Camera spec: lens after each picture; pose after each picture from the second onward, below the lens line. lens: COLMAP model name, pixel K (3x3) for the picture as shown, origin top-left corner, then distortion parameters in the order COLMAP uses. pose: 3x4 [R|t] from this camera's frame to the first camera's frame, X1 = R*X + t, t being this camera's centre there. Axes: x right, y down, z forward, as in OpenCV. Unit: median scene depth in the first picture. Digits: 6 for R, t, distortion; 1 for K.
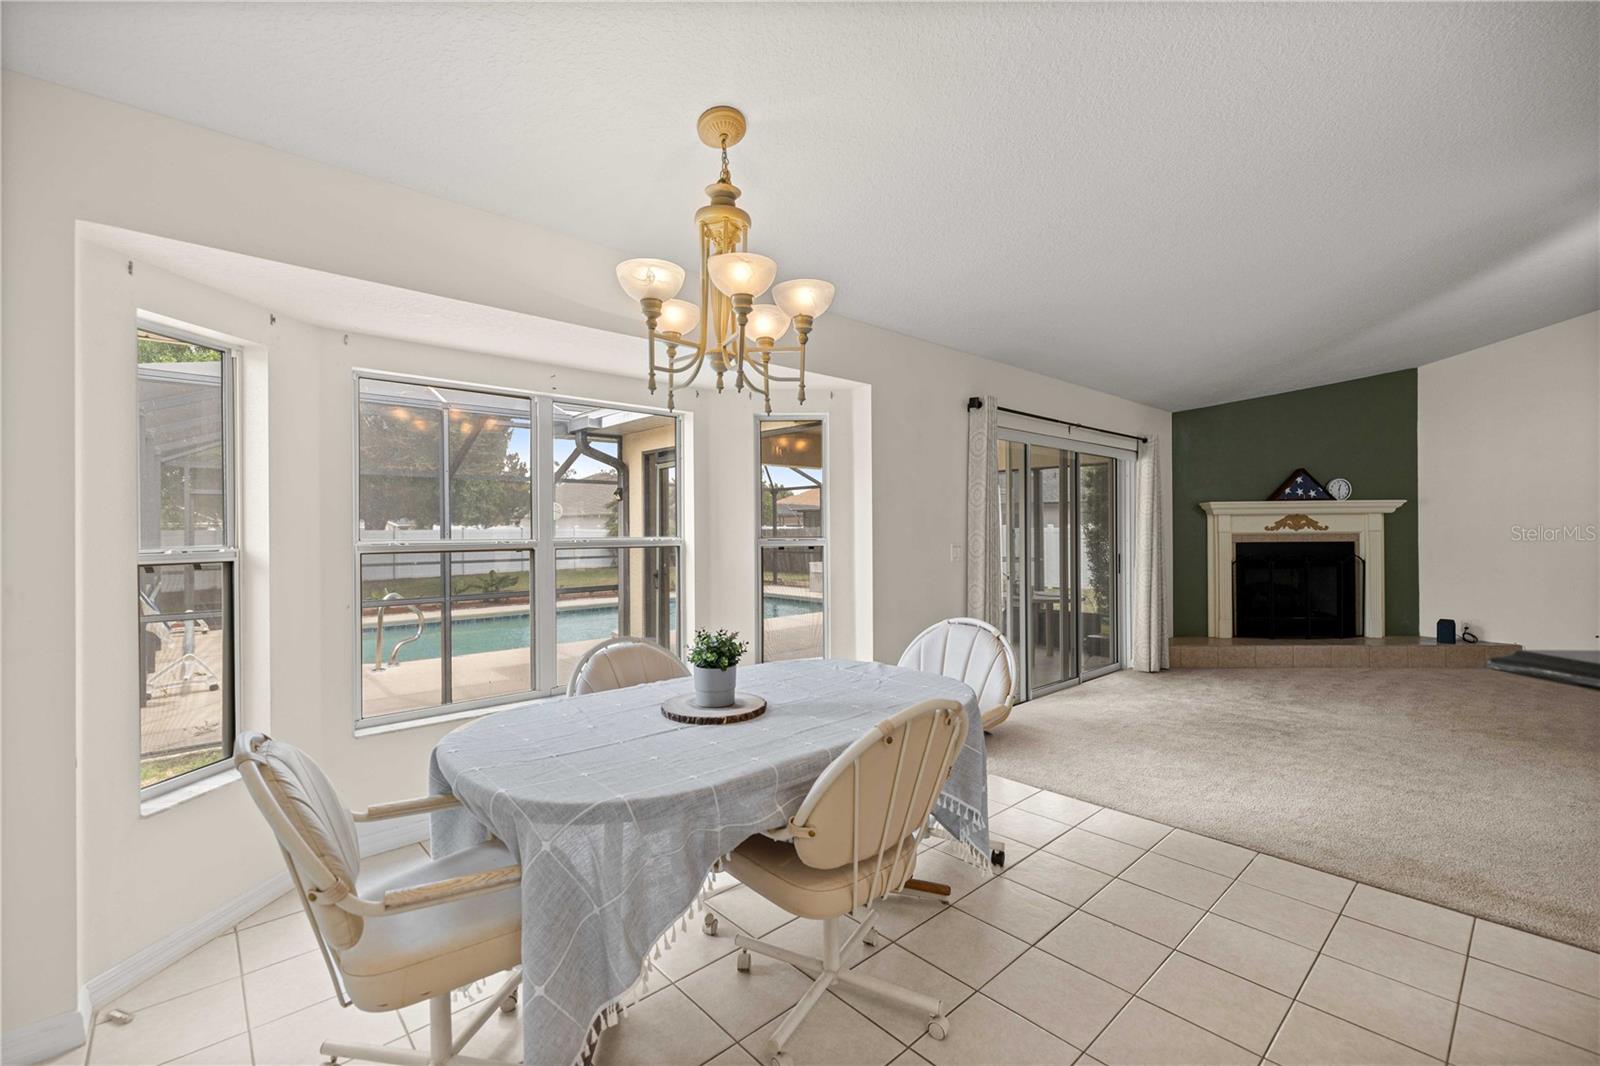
lens RADIAL K [[683.9, 0, 799.4], [0, 683.9, 525.5], [0, 0, 1]] dist [0.001119, 0.000054]
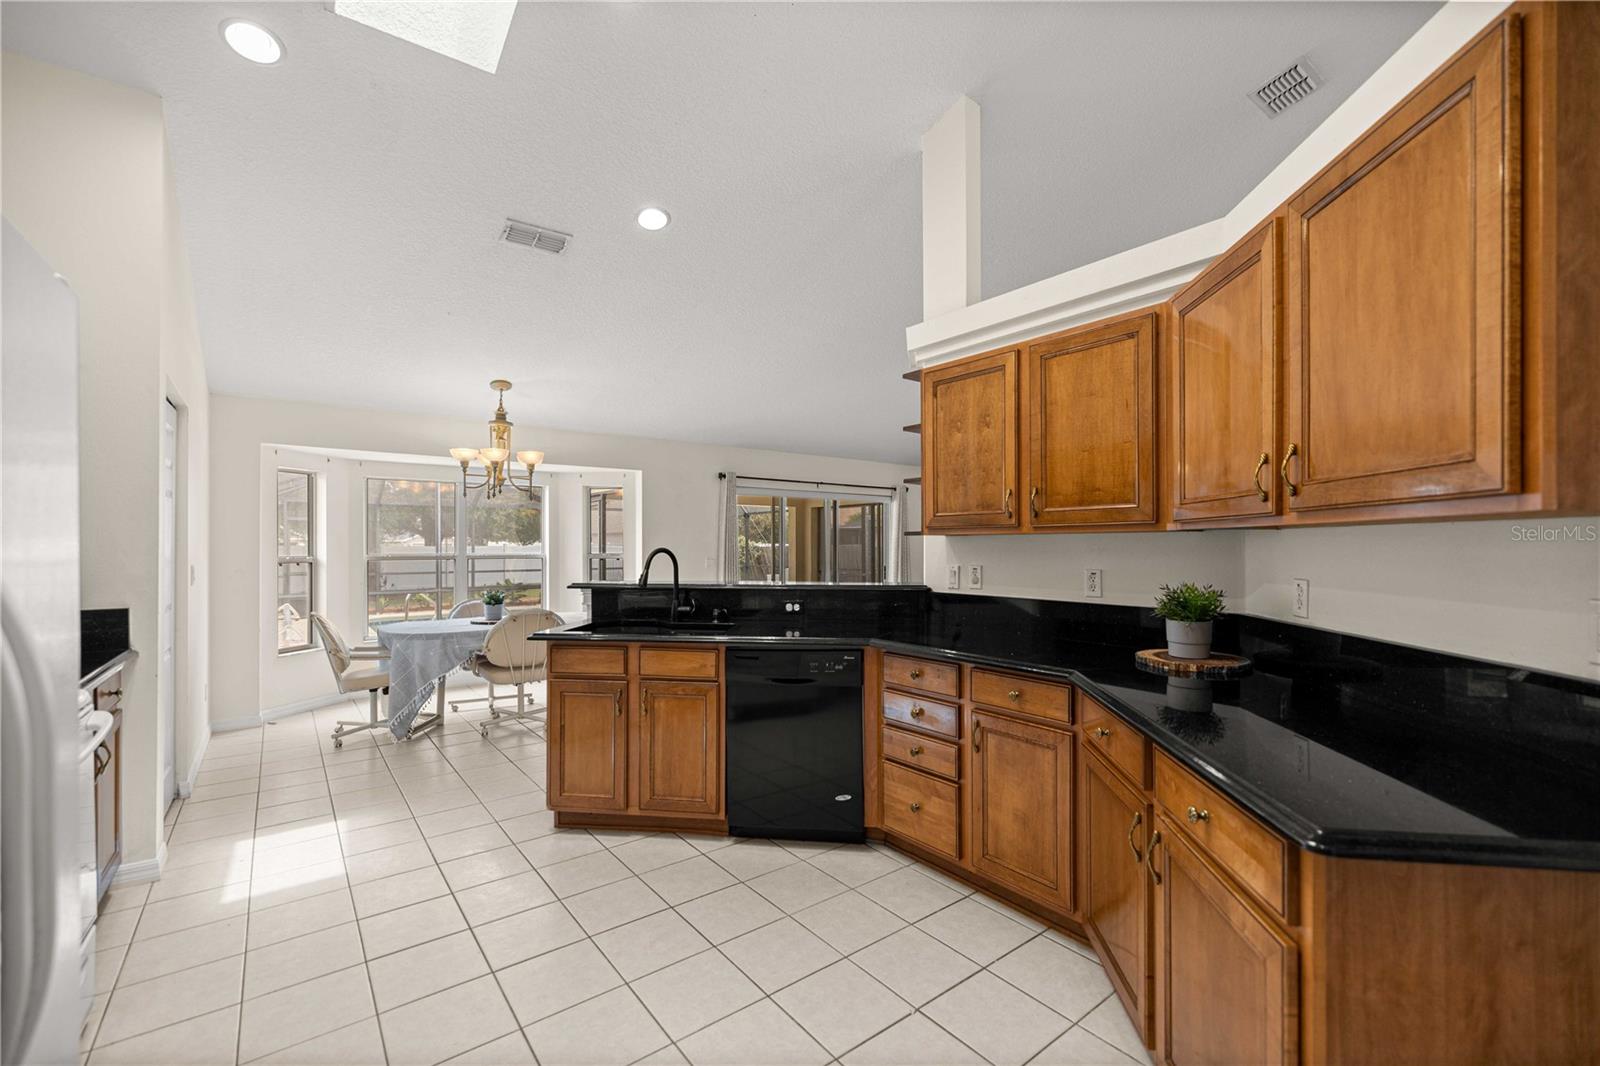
lens RADIAL K [[683.9, 0, 800.0], [0, 683.9, 533.0], [0, 0, 1]] dist [0.000144, -0.000022]
pose [[0.996824, -0.000840, -0.079635, 1.155443], [-0.000345, 0.999890, -0.014859, -0.017566], [0.079639, 0.014839, 0.996713, -1.357288]]
